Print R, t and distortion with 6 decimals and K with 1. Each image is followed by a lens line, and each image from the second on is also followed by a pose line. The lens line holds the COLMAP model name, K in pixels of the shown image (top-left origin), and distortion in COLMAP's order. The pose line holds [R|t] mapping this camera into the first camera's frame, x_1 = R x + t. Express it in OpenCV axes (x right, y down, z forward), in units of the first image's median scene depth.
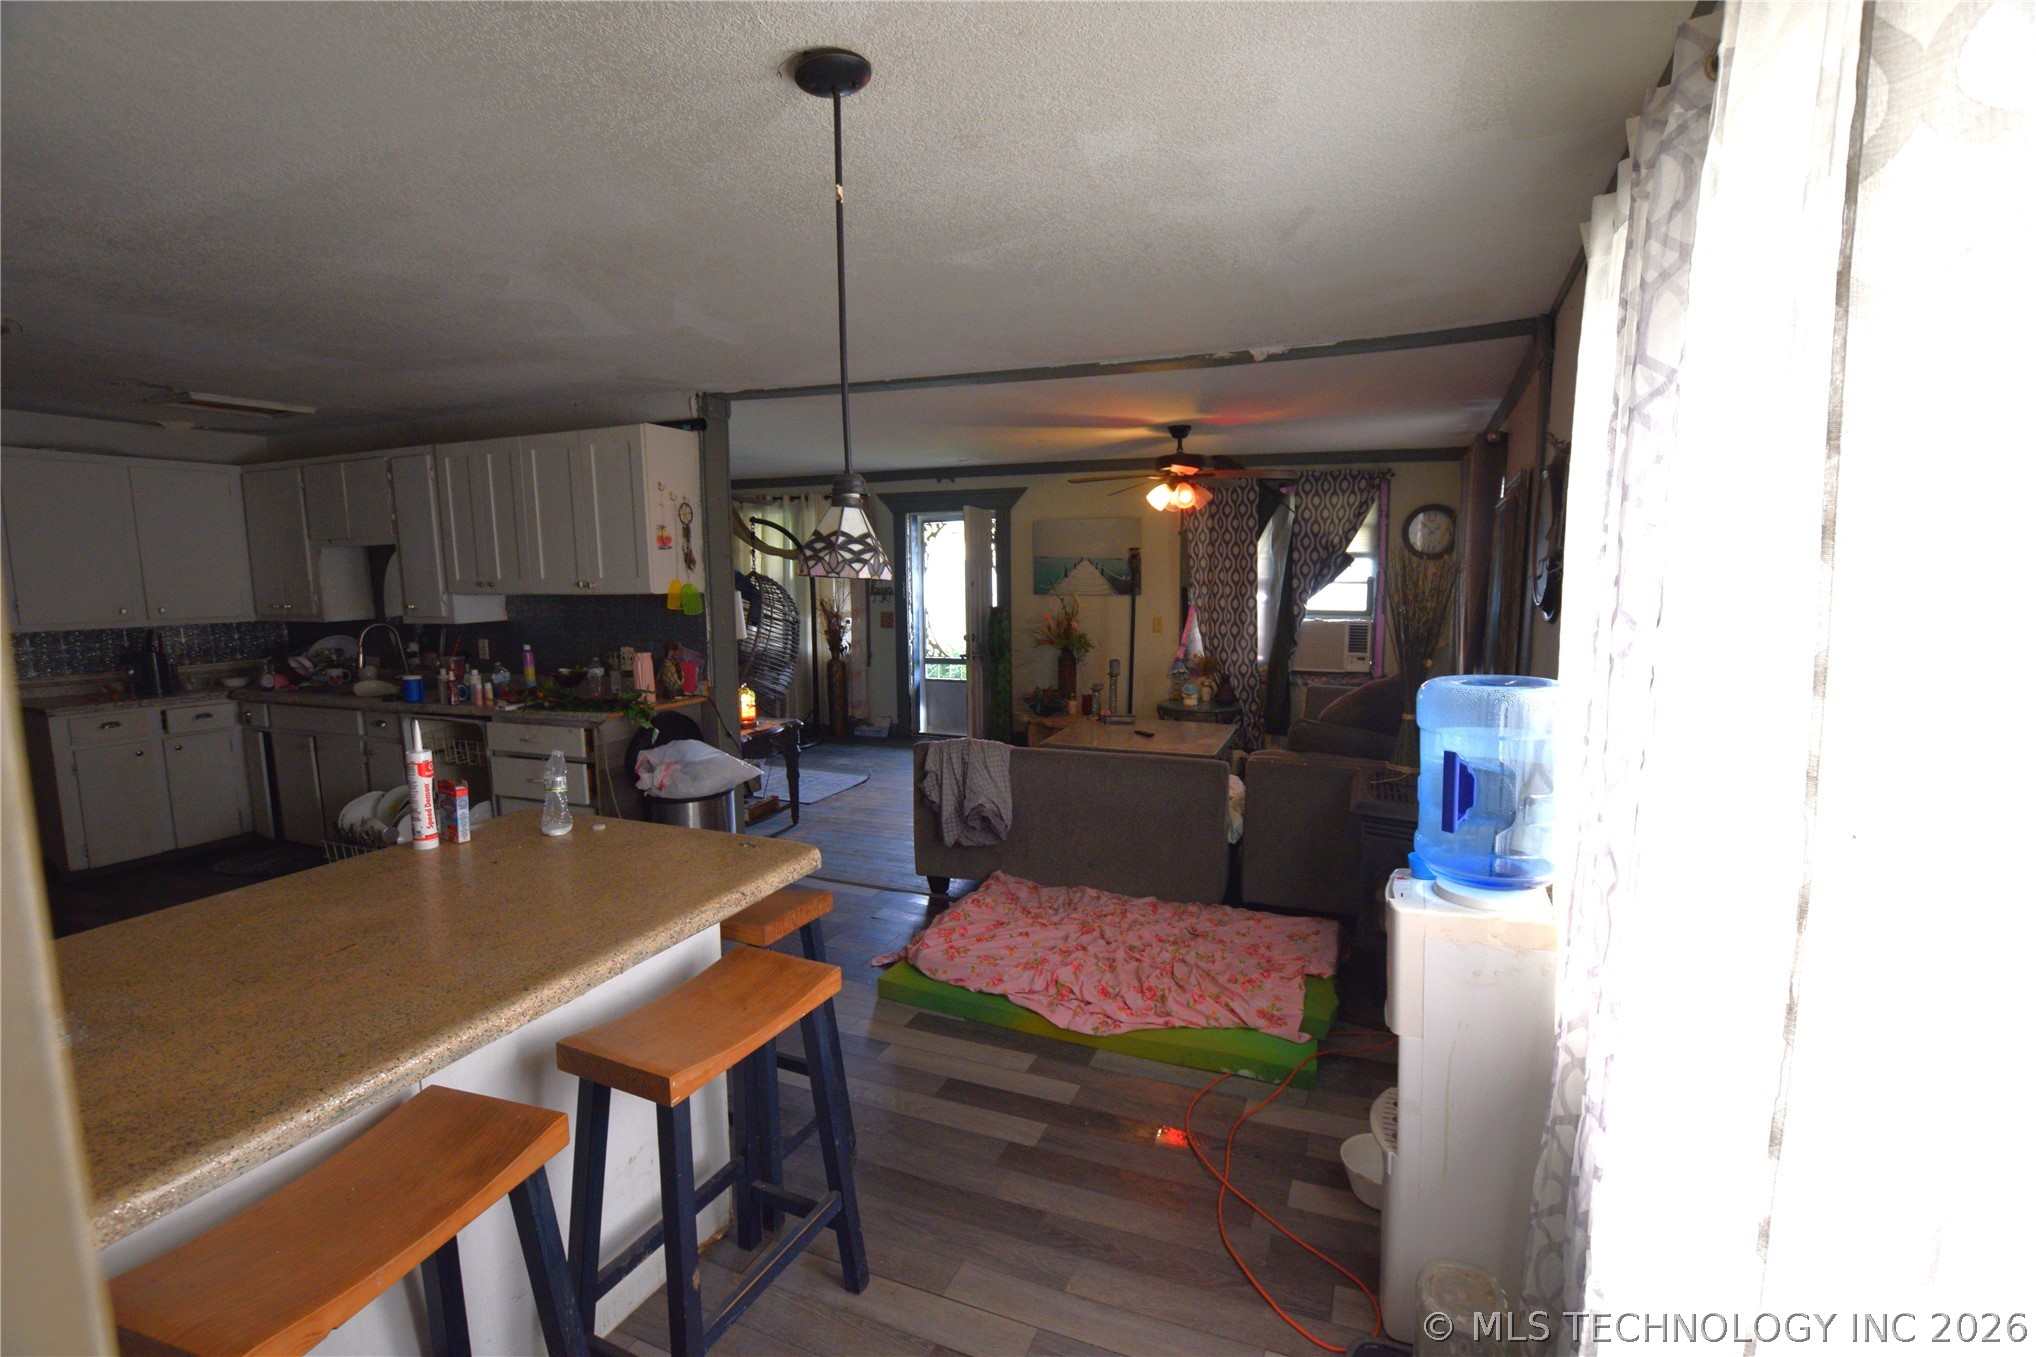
lens RADIAL K [[897.4, 0, 1025.6], [0, 897.4, 685.0], [0, 0, 1]] dist [-0.034201, 0.006545]
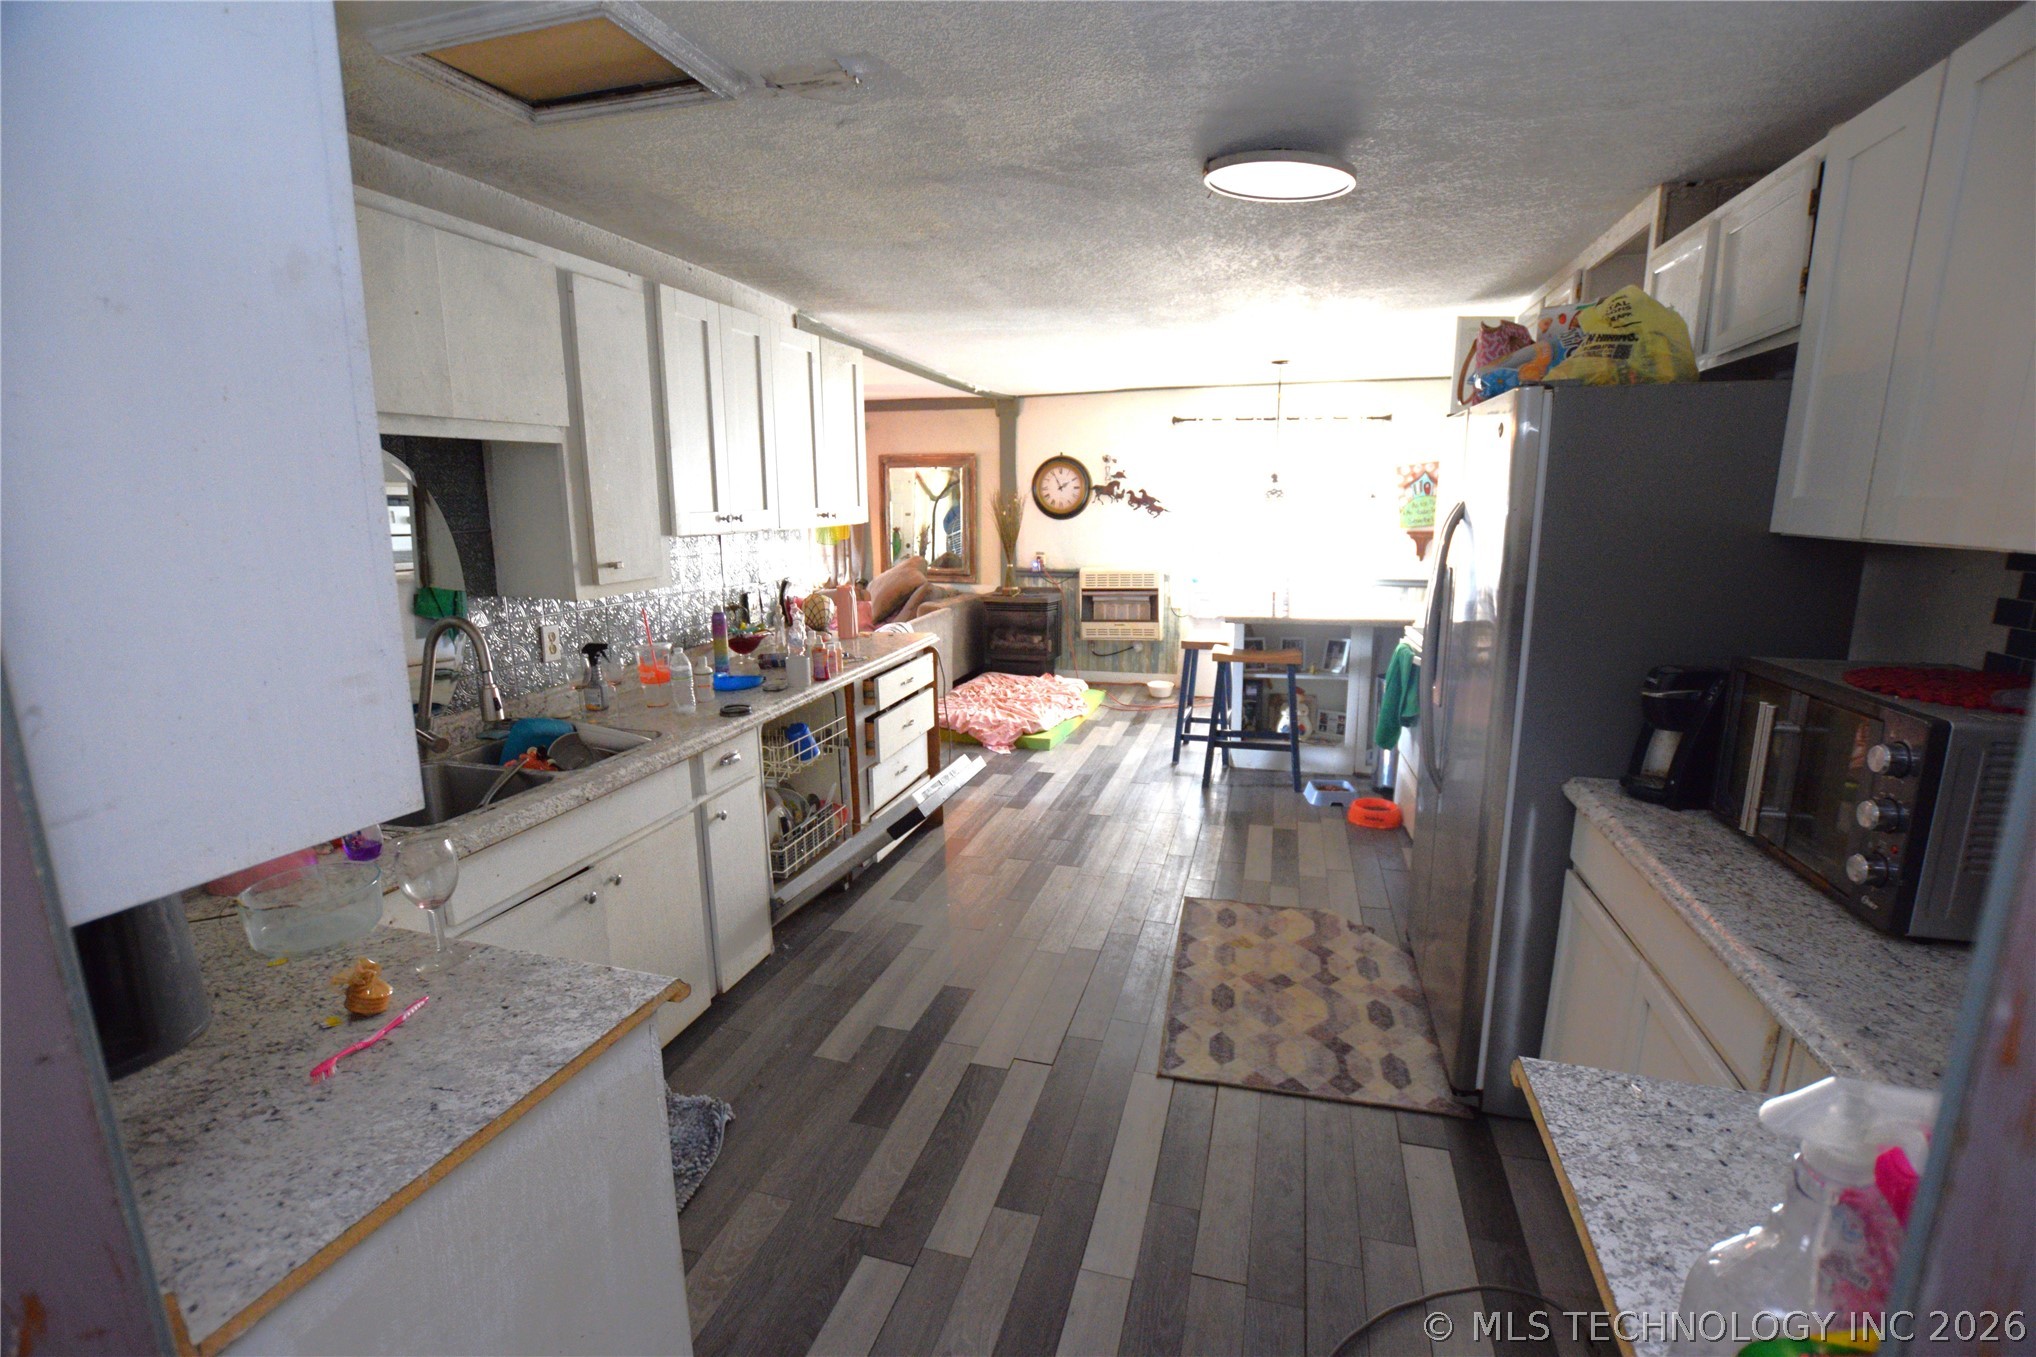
lens RADIAL K [[897.4, 0, 1027.6], [0, 897.4, 684.2], [0, 0, 1]] dist [-0.034201, 0.006545]
pose [[-0.109615, -0.197503, 0.974155, -0.841430], [0.127757, 0.969132, 0.210860, -0.066782], [-0.985730, 0.147568, -0.080999, 0.537443]]
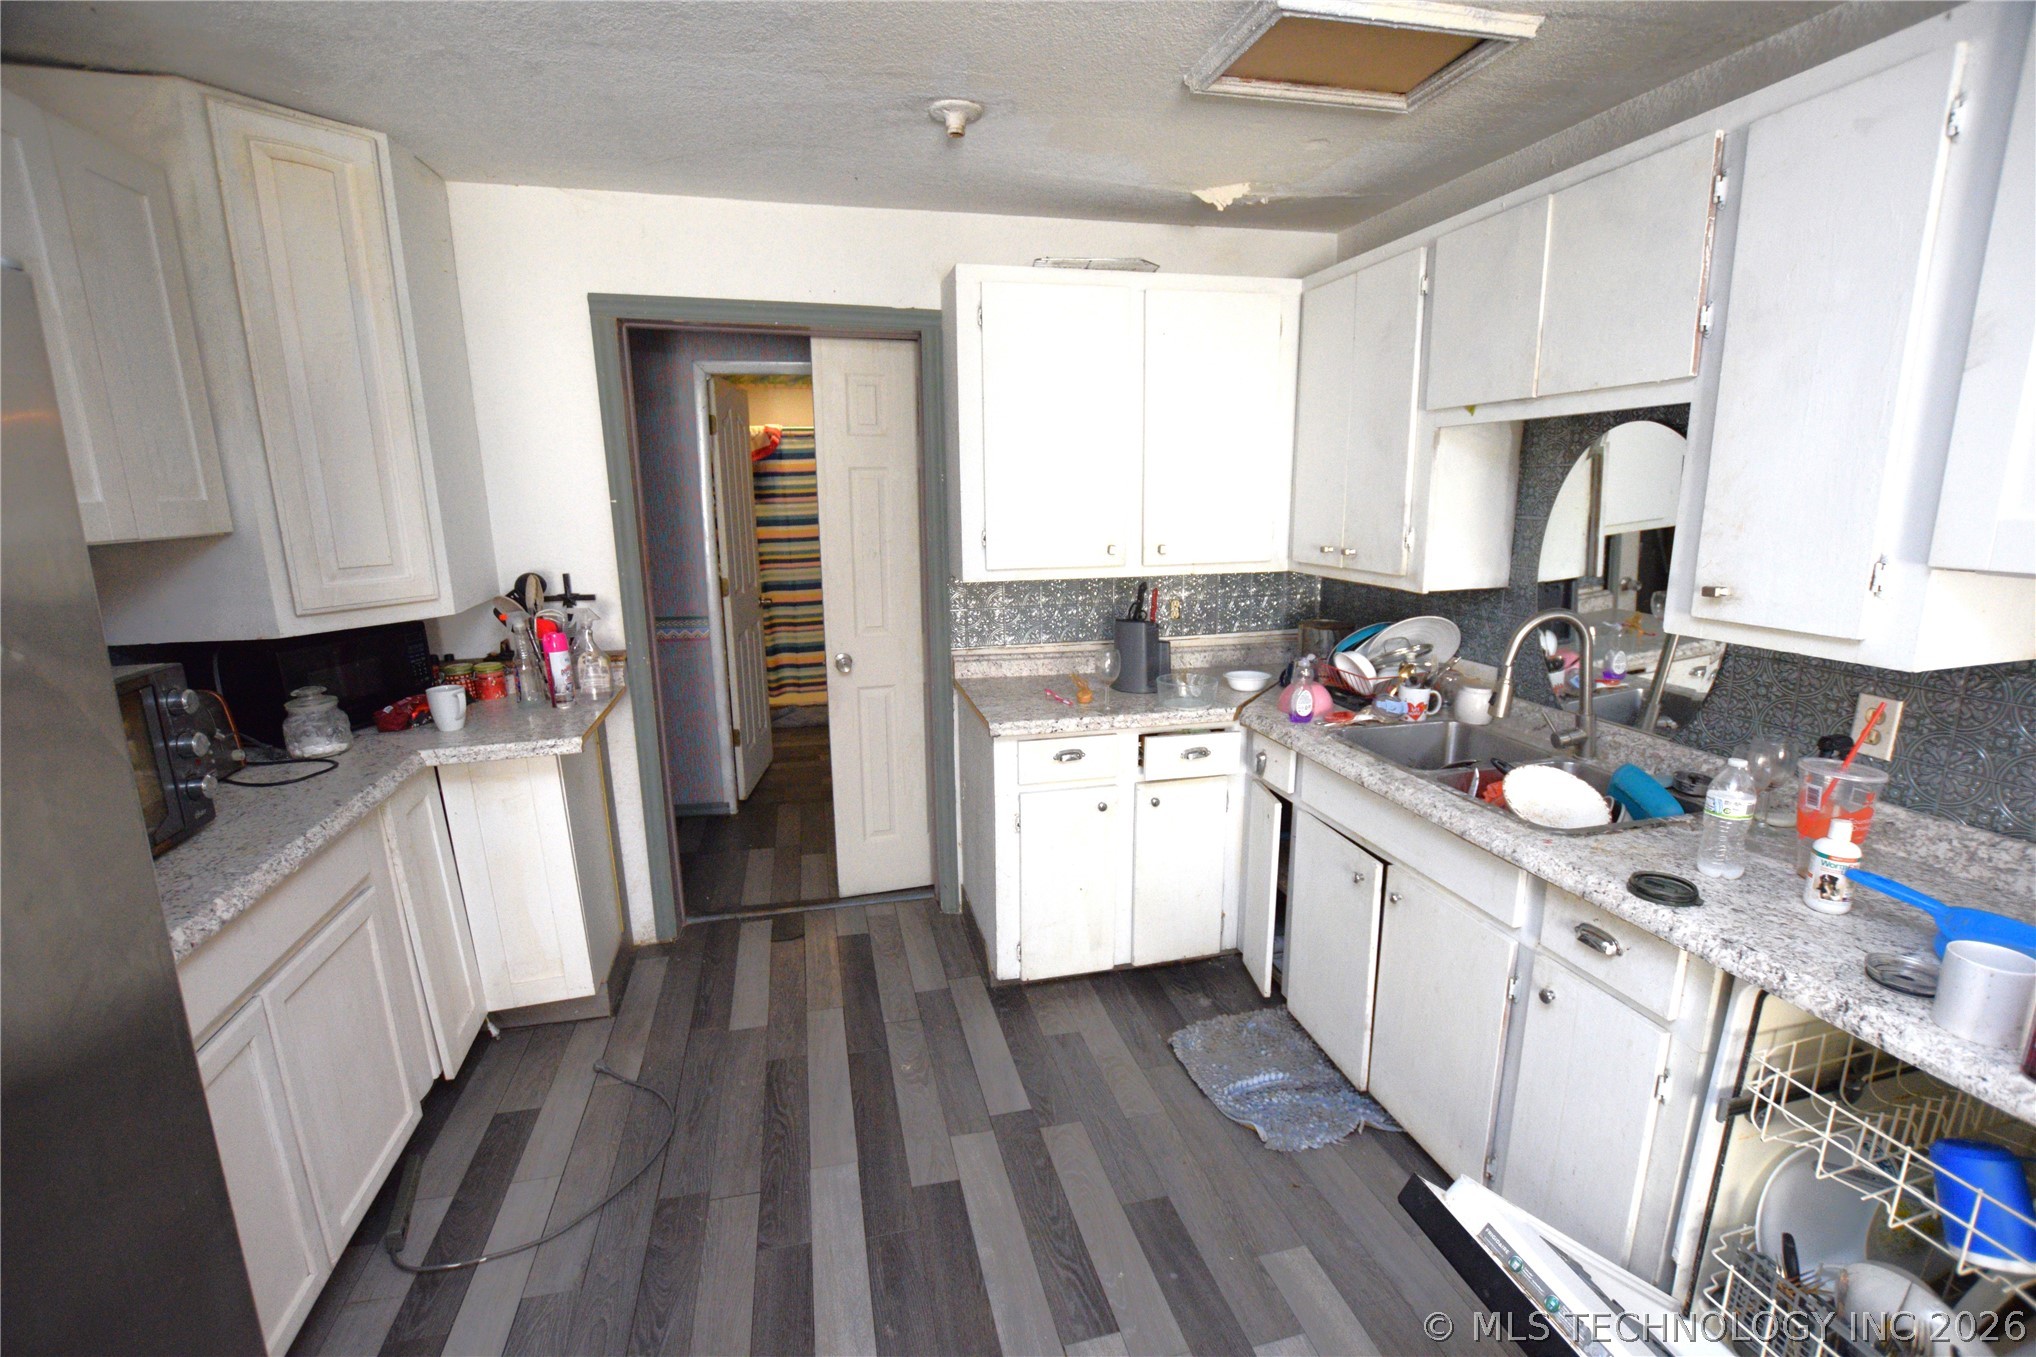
lens RADIAL K [[897.4, 0, 1032.3], [0, 897.4, 694.4], [0, 0, 1]] dist [-0.034201, 0.006545]
pose [[0.599280, 0.181023, -0.779804, -0.390407], [-0.094606, 0.983287, 0.155555, -0.052068], [0.794930, -0.019447, 0.606389, 0.396486]]
